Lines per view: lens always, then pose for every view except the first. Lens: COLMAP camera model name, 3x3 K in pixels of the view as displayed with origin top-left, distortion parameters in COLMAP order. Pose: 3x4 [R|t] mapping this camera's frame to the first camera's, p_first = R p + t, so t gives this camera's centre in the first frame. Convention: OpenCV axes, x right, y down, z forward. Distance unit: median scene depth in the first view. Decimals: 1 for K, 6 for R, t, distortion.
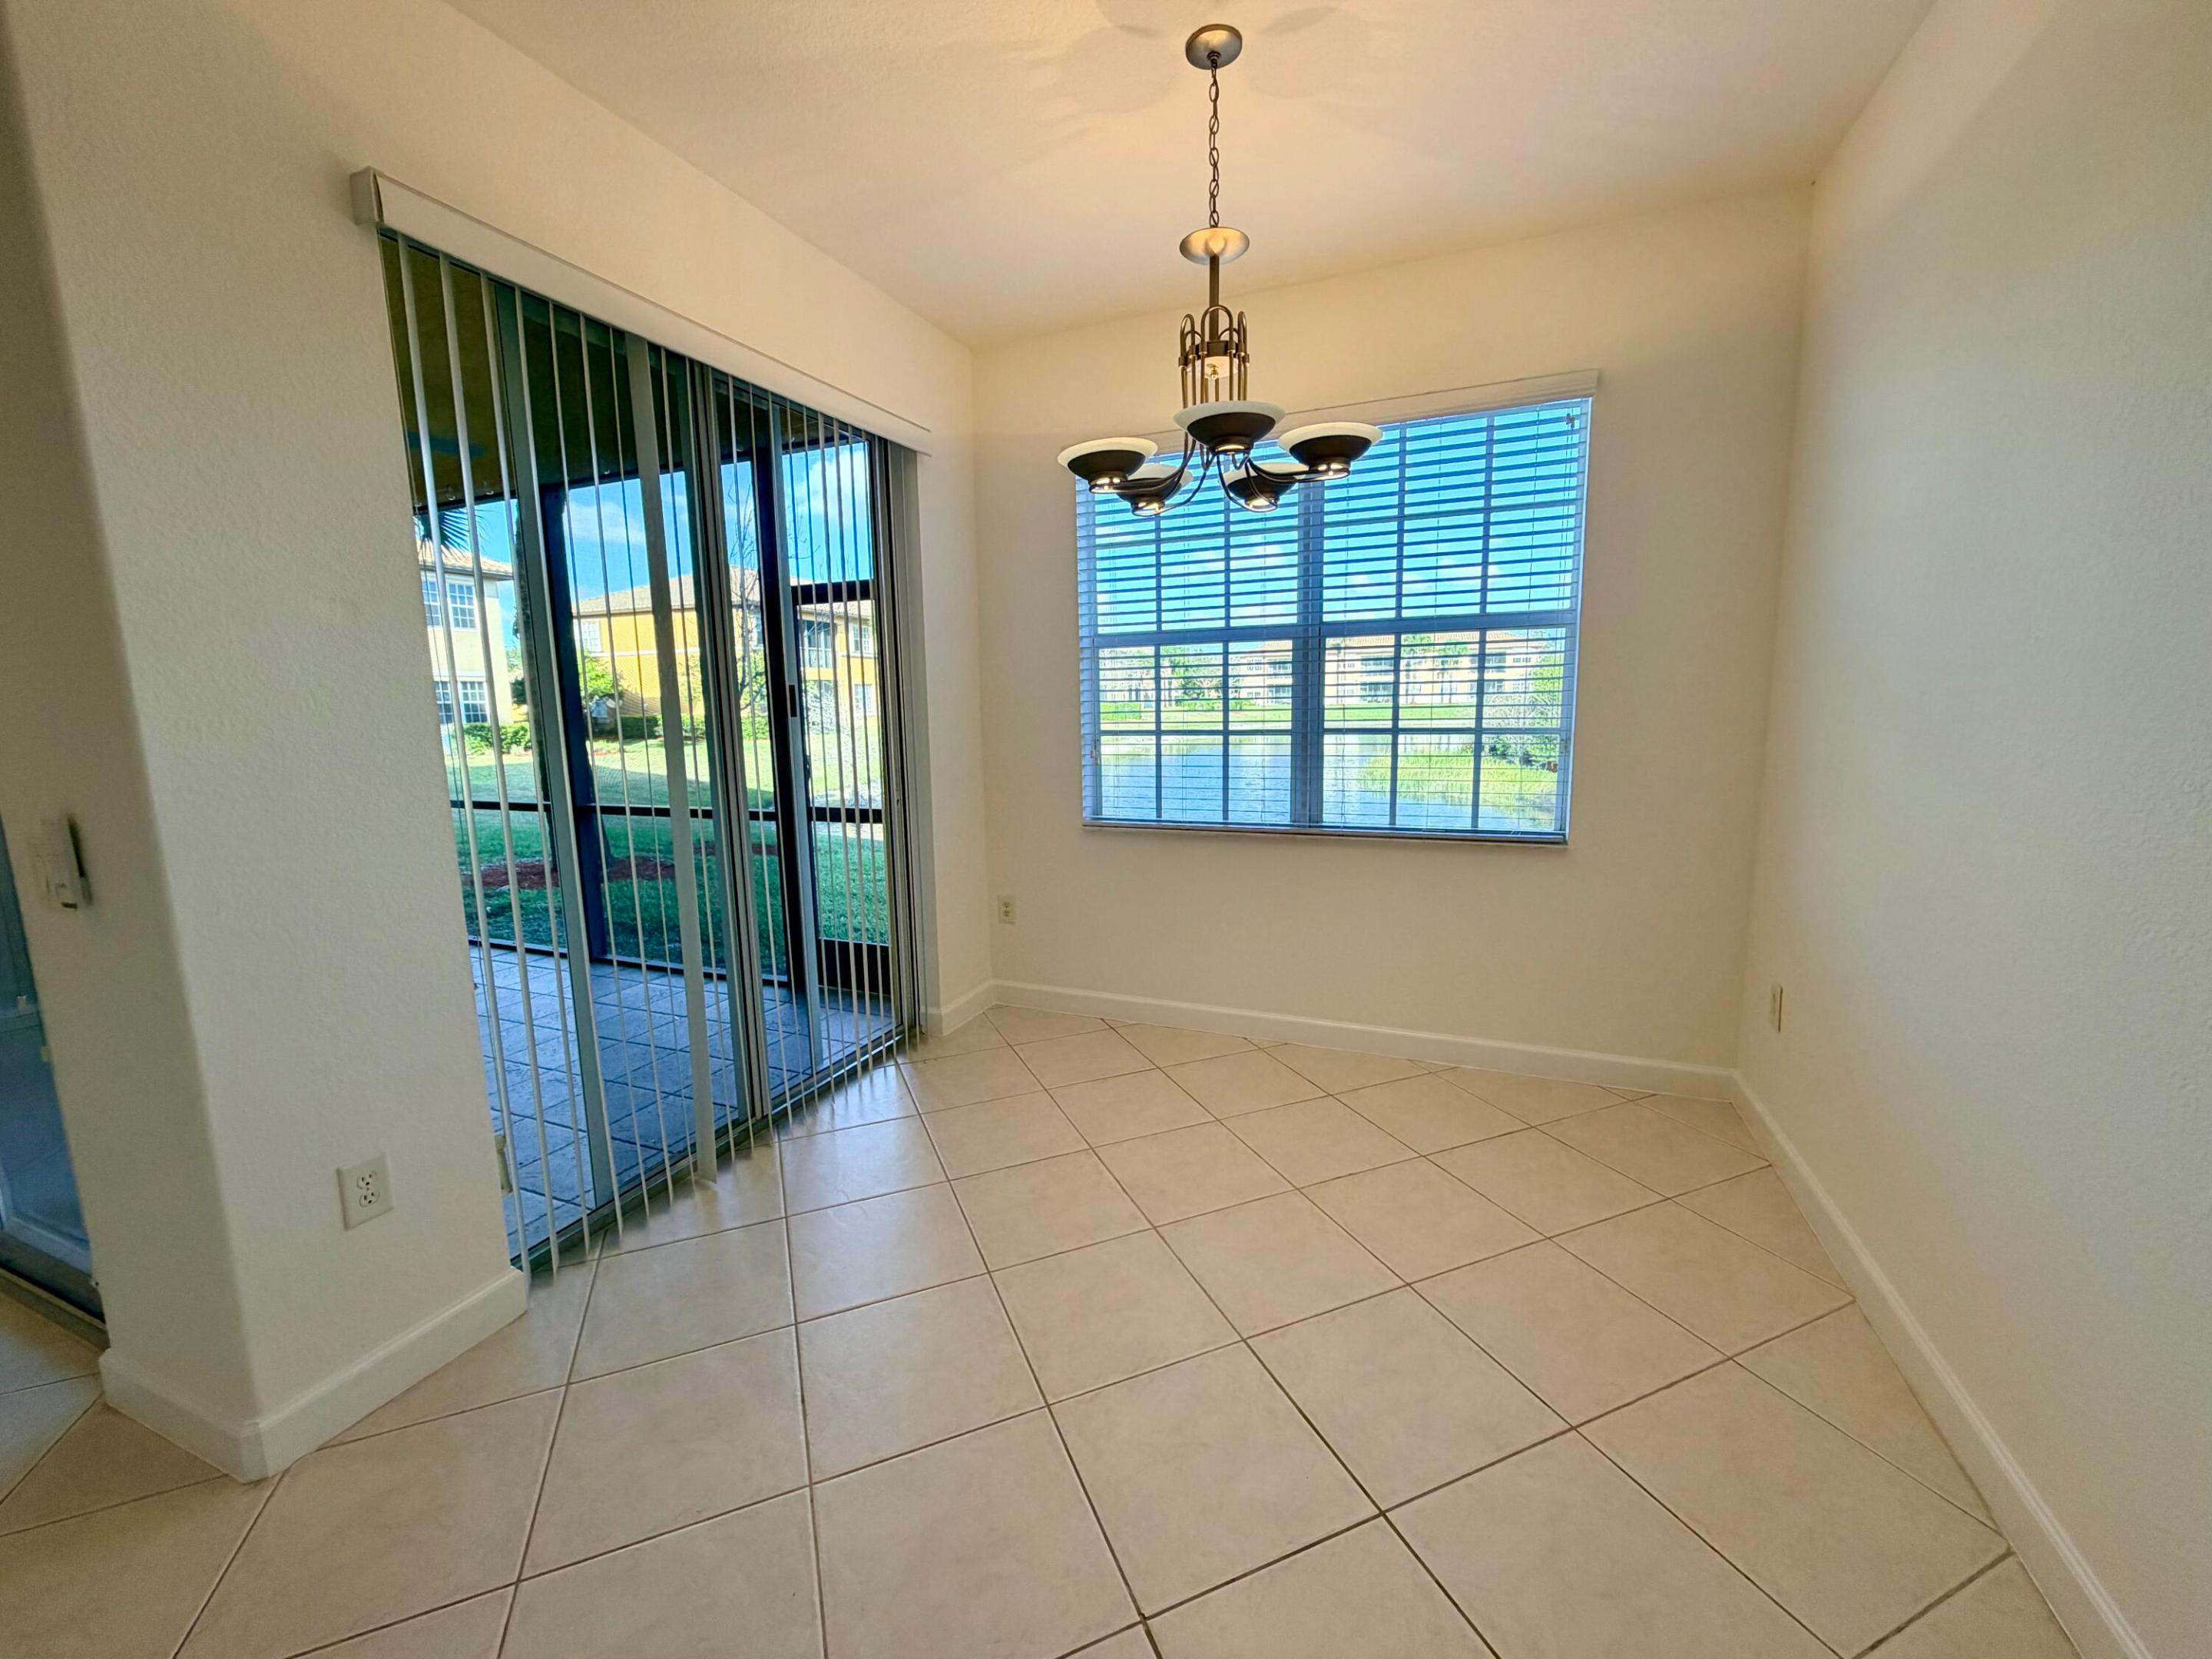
lens RADIAL K [[891.2, 0, 1106.0], [0, 891.2, 829.5], [0, 0, 1]] dist [-0.002466, -0.000170]
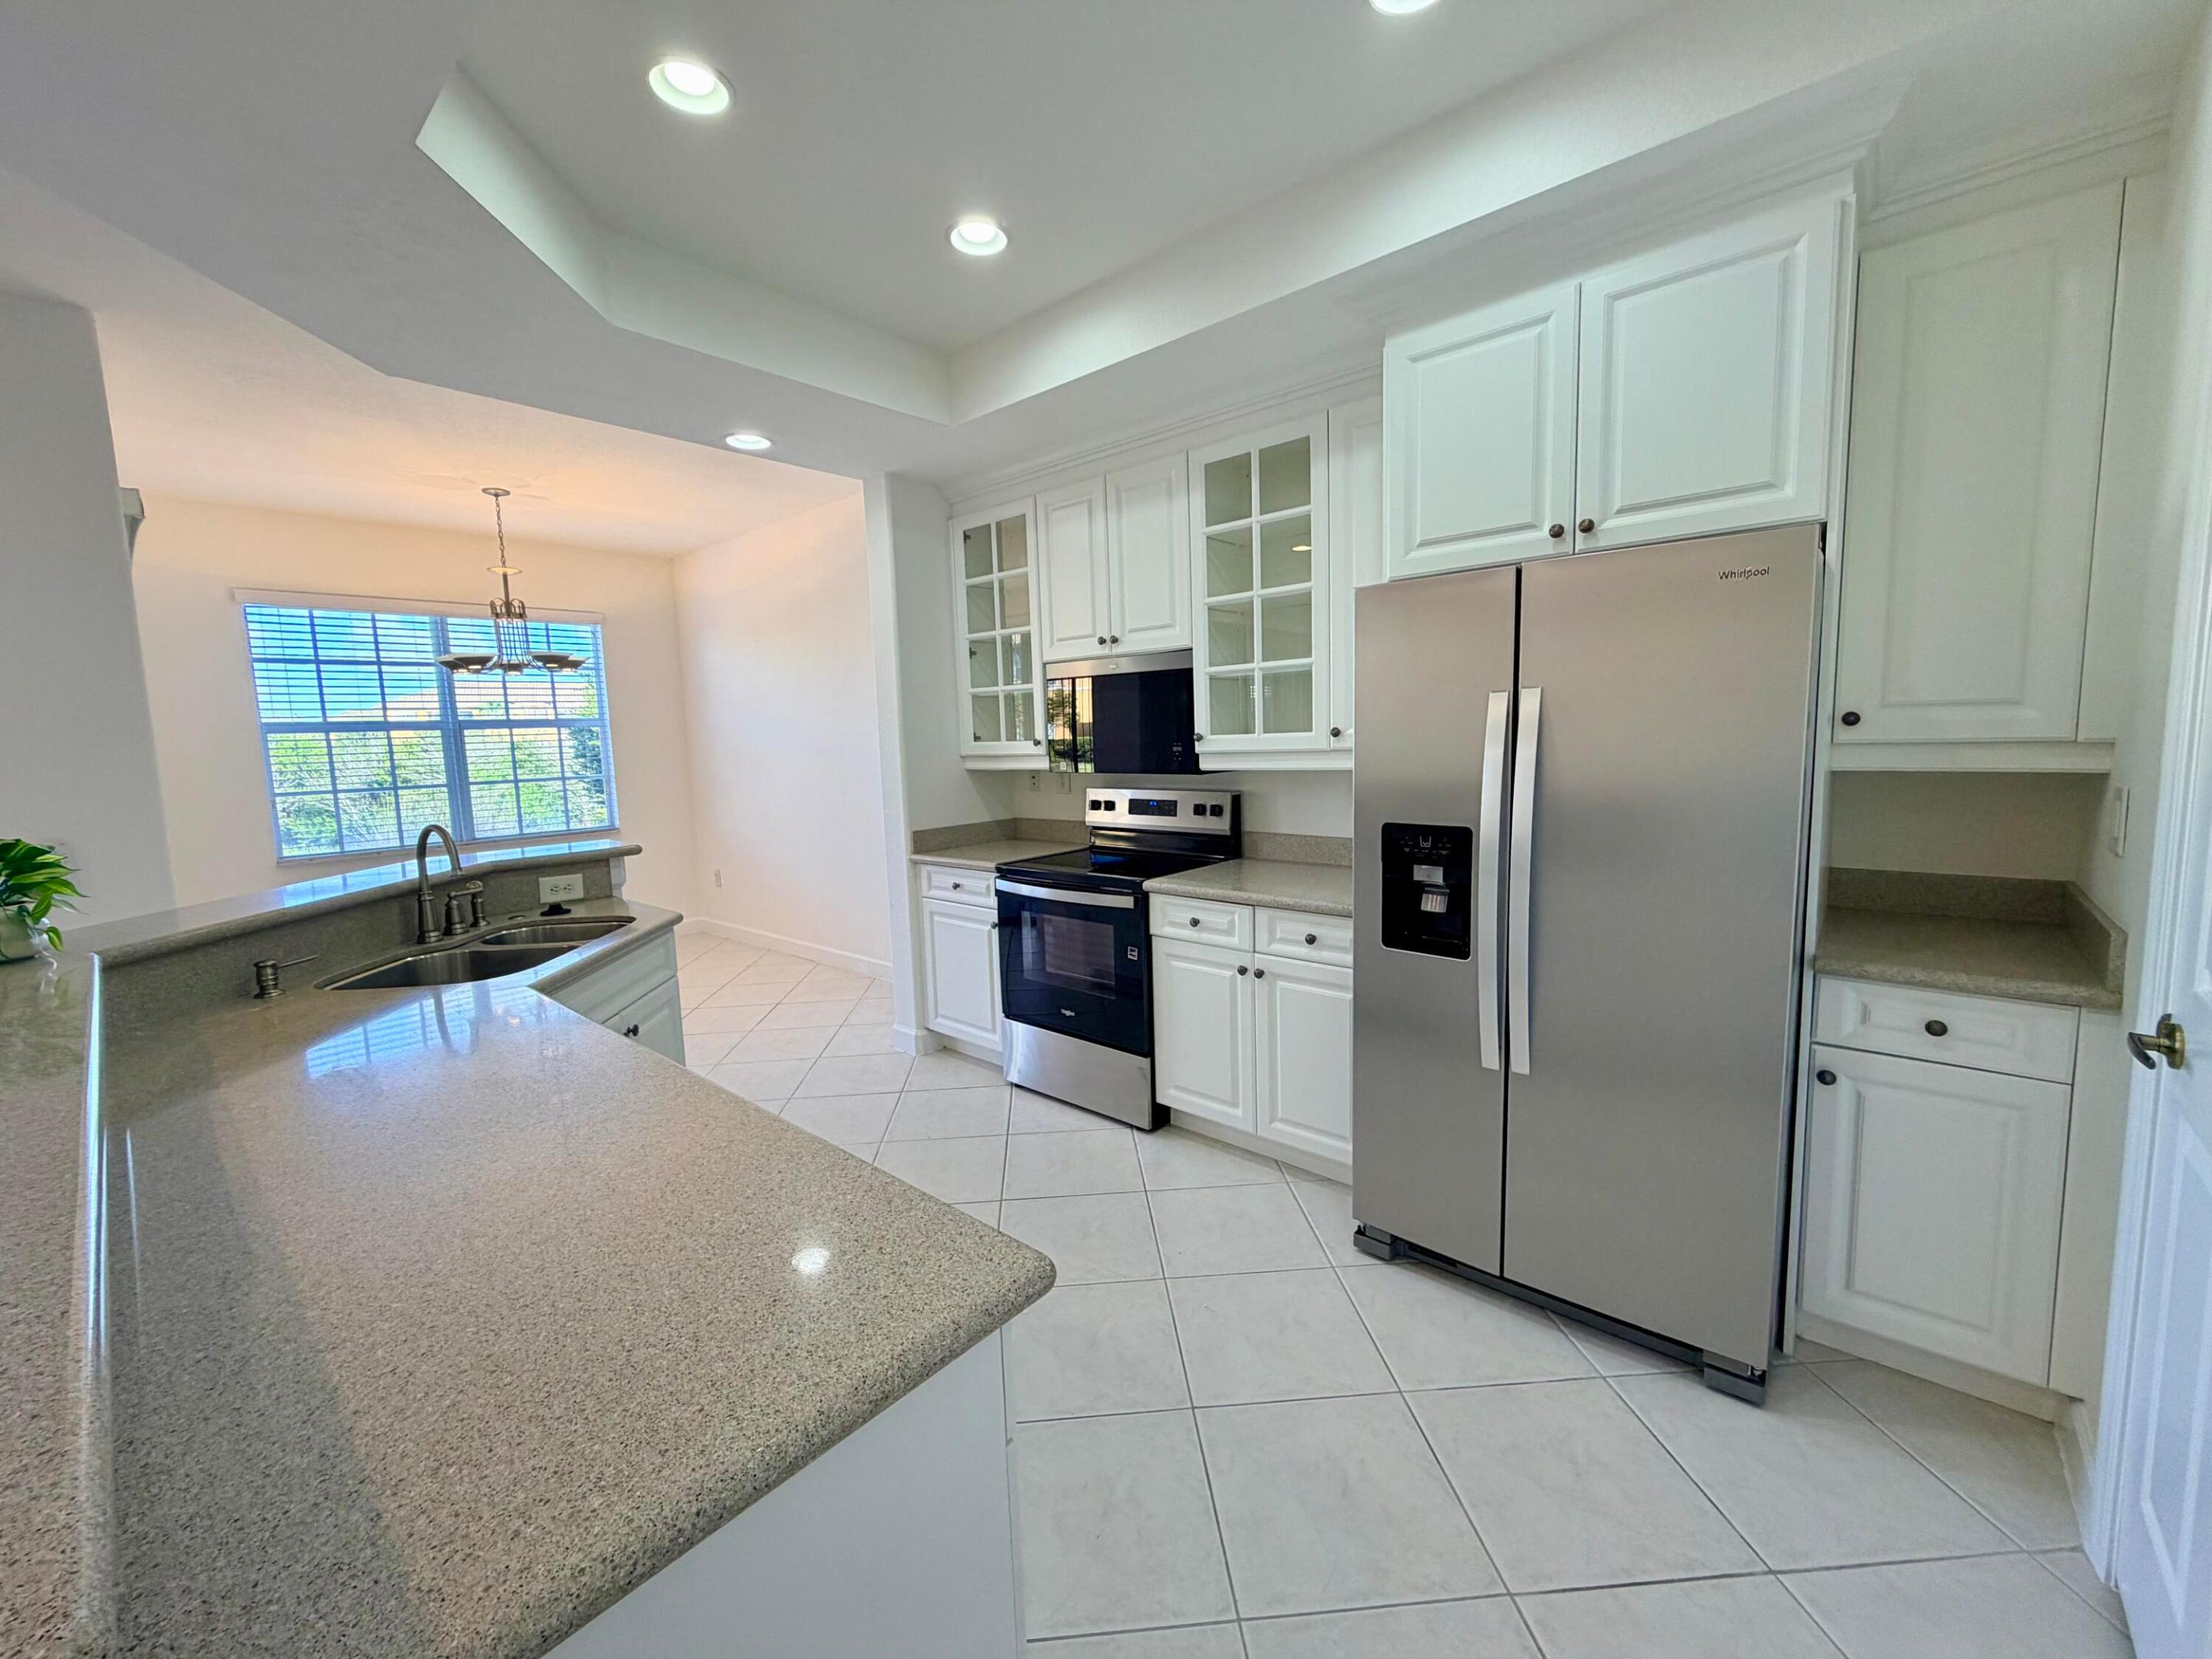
lens RADIAL K [[882.3, 0, 1100.2], [0, 882.3, 825.6], [0, 0, 1]] dist [0.000307, -0.000088]
pose [[0.320087, -0.092696, 0.942842, -0.981326], [0.164721, 0.985489, 0.040968, 0.099153], [-0.932958, 0.142193, 0.330711, -0.679401]]
